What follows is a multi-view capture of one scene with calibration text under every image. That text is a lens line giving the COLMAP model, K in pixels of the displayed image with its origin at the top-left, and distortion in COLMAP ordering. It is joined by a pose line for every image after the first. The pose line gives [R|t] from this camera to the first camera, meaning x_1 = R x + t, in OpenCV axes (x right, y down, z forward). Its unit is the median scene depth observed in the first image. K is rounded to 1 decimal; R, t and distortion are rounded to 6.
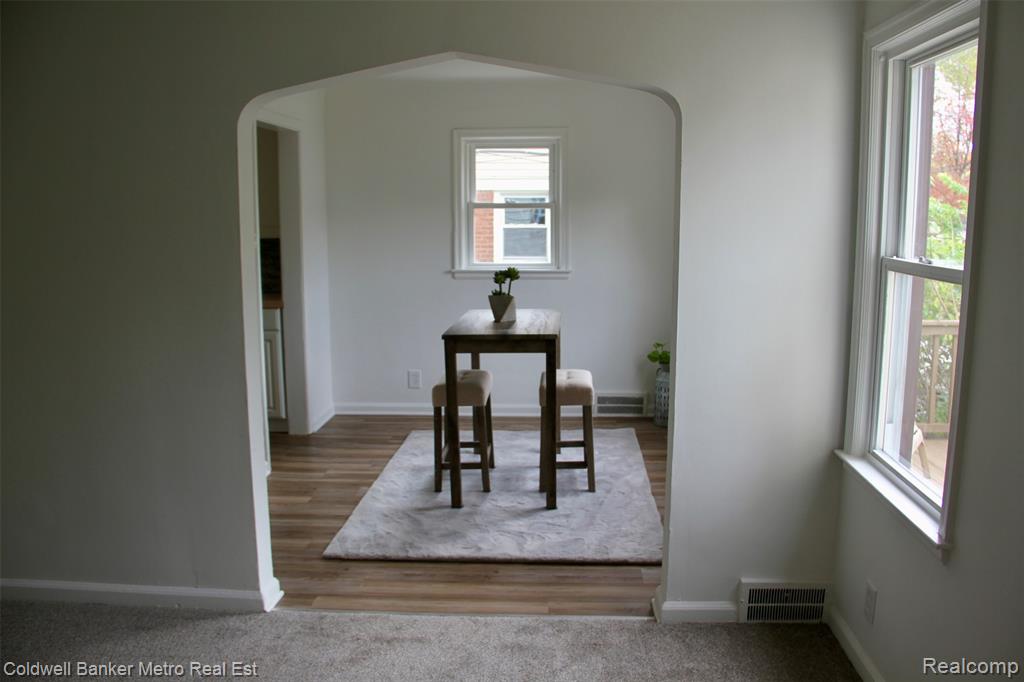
lens RADIAL K [[831.4, 0, 517.7], [0, 831.4, 338.5], [0, 0, 1]] dist [-0.168412, 0.112868]
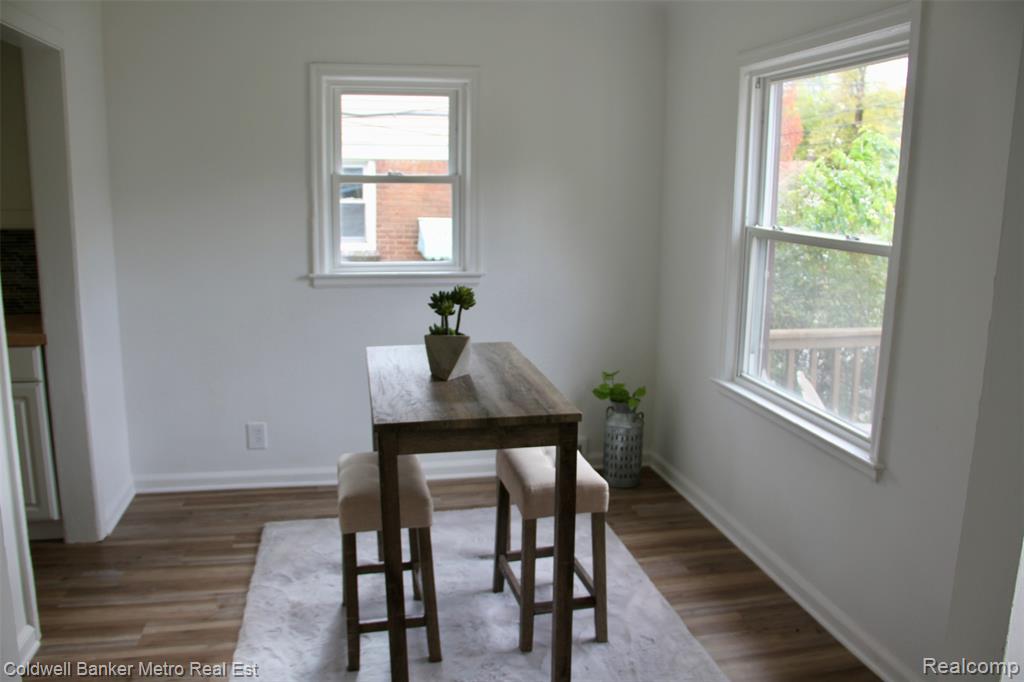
lens RADIAL K [[831.4, 0, 520.2], [0, 831.4, 346.2], [0, 0, 1]] dist [-0.168412, 0.112868]
pose [[0.962770, -0.032134, 0.268406, -0.104991], [0.020022, 0.998659, 0.047743, -0.057724], [-0.269580, -0.040591, 0.962122, 0.339337]]
